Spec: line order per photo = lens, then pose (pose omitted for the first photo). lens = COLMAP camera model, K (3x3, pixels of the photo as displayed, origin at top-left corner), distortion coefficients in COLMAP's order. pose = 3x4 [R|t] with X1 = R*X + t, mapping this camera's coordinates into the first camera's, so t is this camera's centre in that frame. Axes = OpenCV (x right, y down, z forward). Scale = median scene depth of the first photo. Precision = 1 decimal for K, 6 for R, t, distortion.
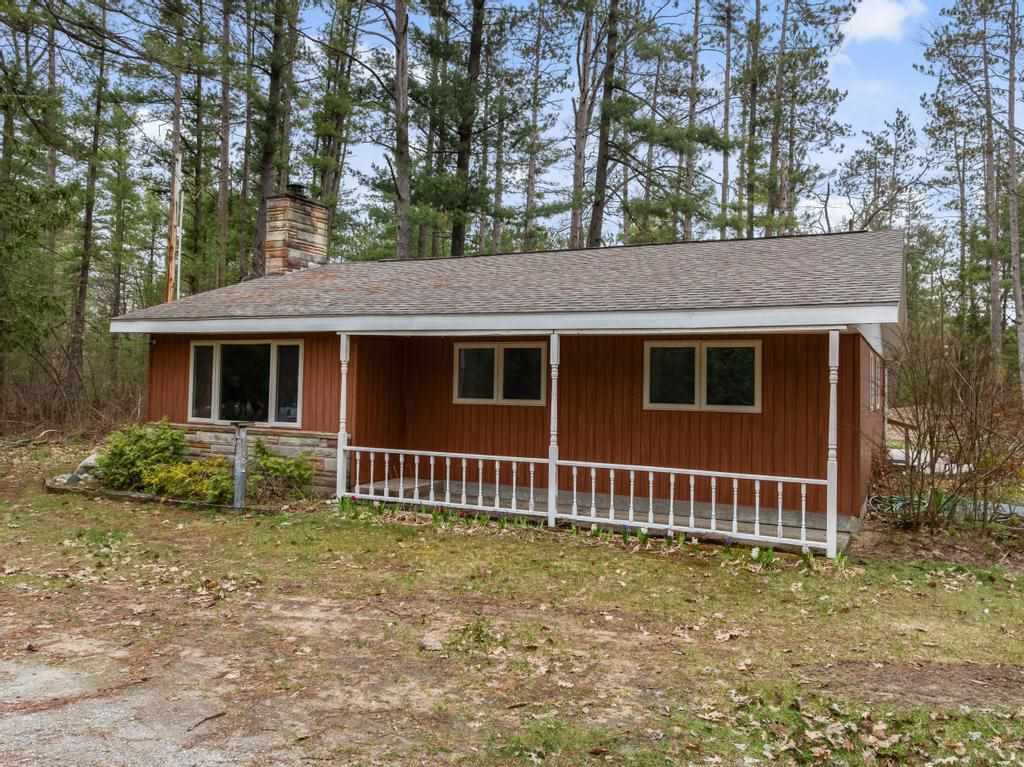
lens RADIAL K [[721.4, 0, 512.0], [0, 721.4, 383.5], [0, 0, 1]] dist [0.007655, 0.000823]
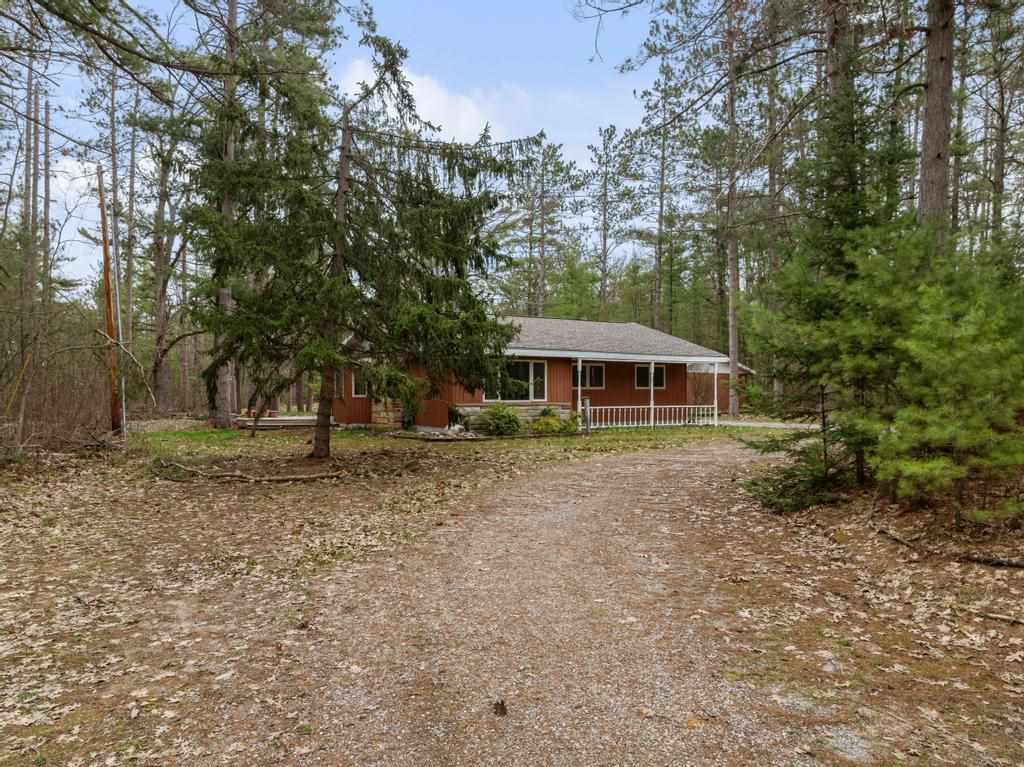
lens RADIAL K [[721.4, 0, 512.0], [0, 721.4, 383.5], [0, 0, 1]] dist [0.007655, 0.000823]
pose [[0.558950, -0.007136, 0.829171, -2.308885], [0.016359, 0.999863, -0.002423, 0.012786], [-0.829040, 0.014919, 0.558990, -0.123955]]
